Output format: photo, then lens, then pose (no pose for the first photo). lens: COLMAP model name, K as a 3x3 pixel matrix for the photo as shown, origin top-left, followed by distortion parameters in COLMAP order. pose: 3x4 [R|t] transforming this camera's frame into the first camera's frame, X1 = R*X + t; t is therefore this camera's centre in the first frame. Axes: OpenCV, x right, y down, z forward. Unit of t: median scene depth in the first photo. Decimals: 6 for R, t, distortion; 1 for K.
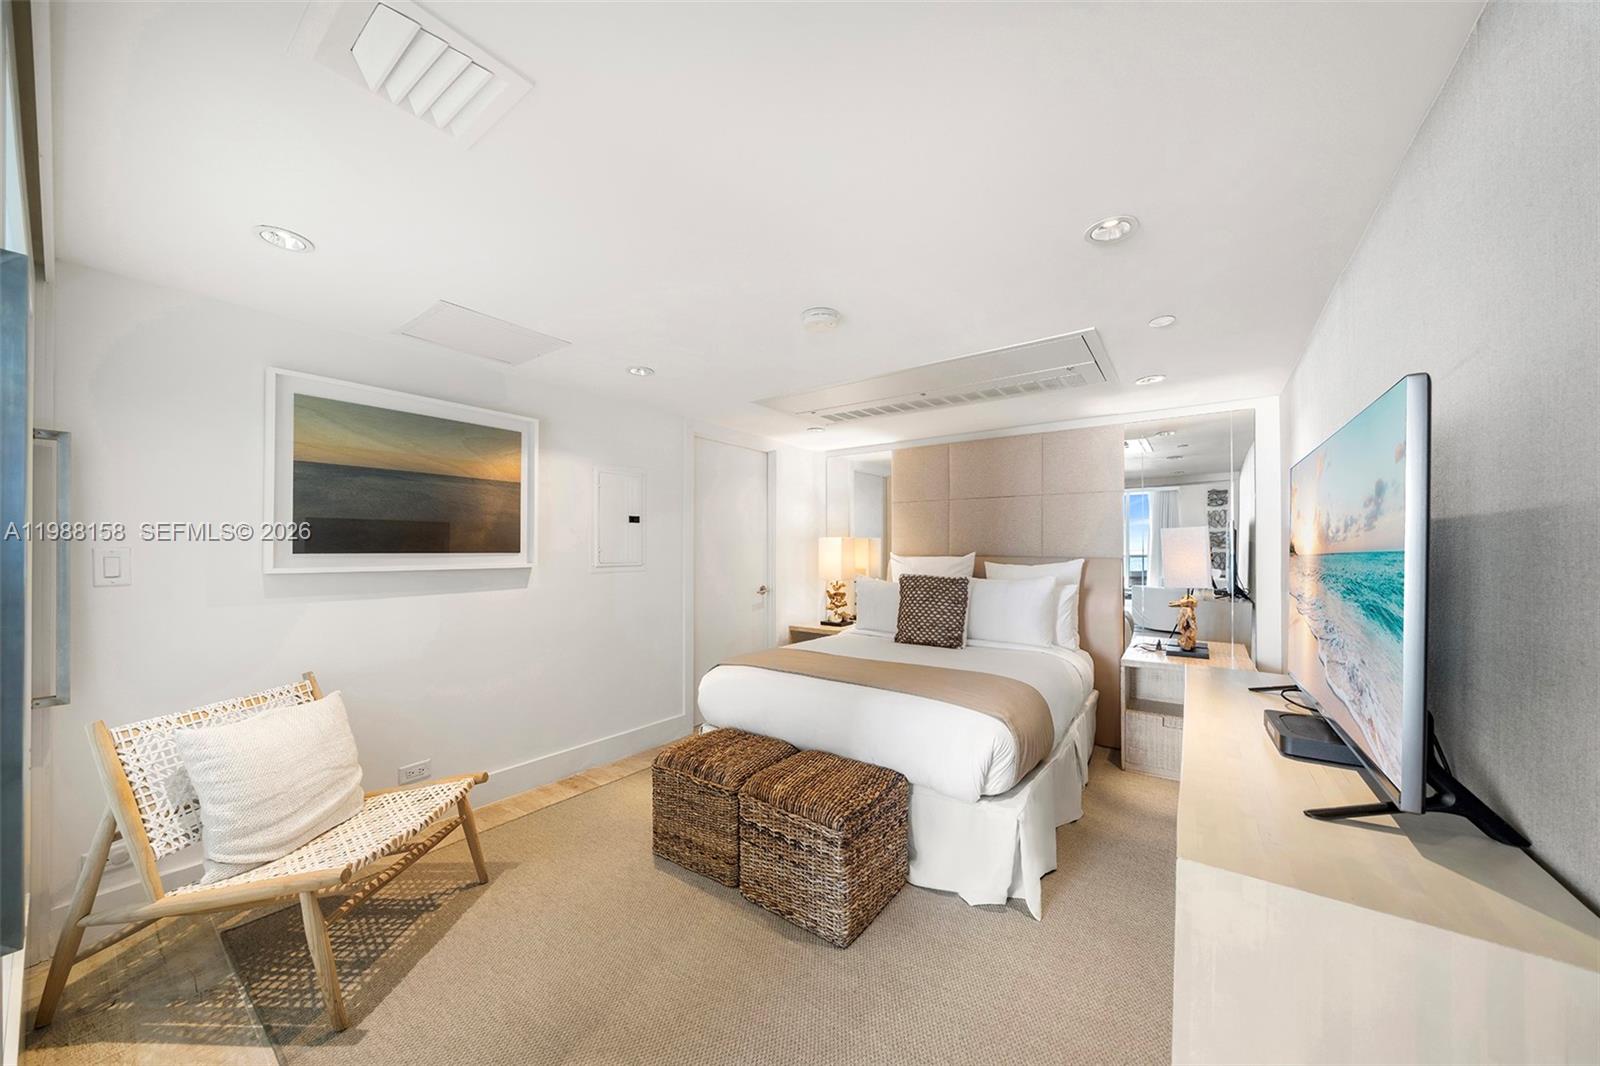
lens RADIAL K [[547.4, 0, 796.7], [0, 547.4, 546.3], [0, 0, 1]] dist [0.008567, 0.000080]
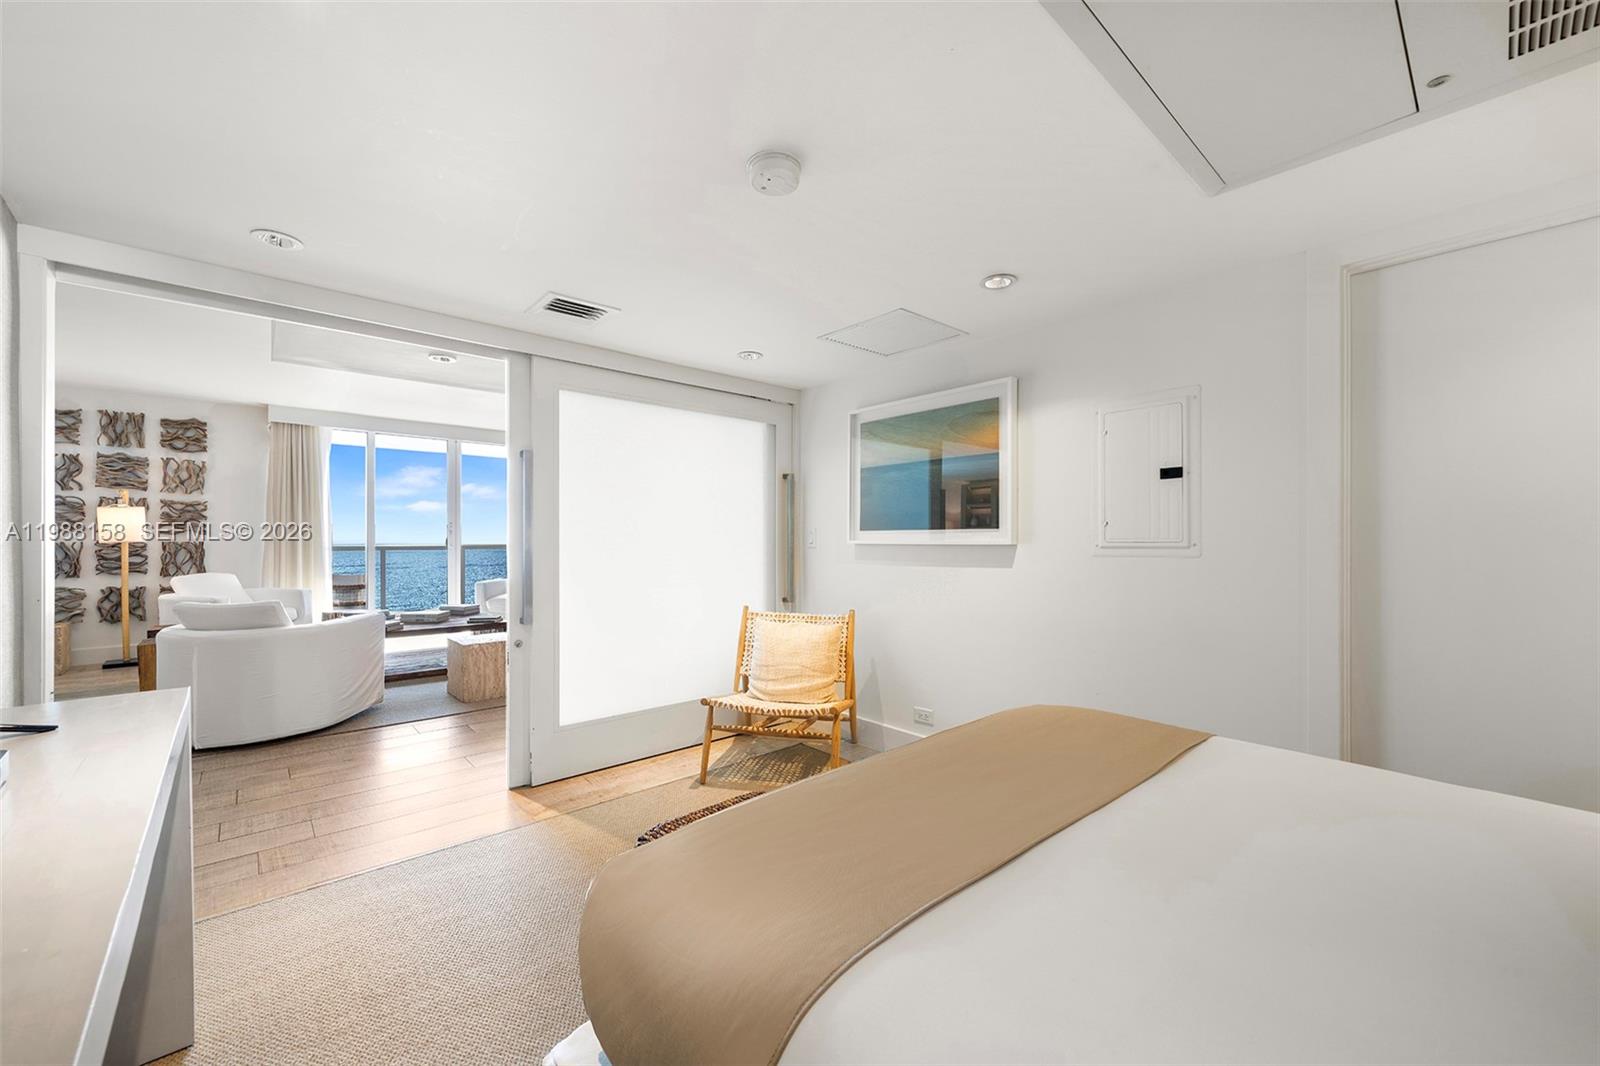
lens RADIAL K [[636.5, 0, 799.1], [0, 636.5, 540.1], [0, 0, 1]] dist [-0.000379, -0.000002]
pose [[-0.204507, -0.003353, -0.978859, 0.608529], [0.007031, 0.999963, -0.004894, 0.034212], [0.978840, -0.007883, -0.204476, 0.889500]]
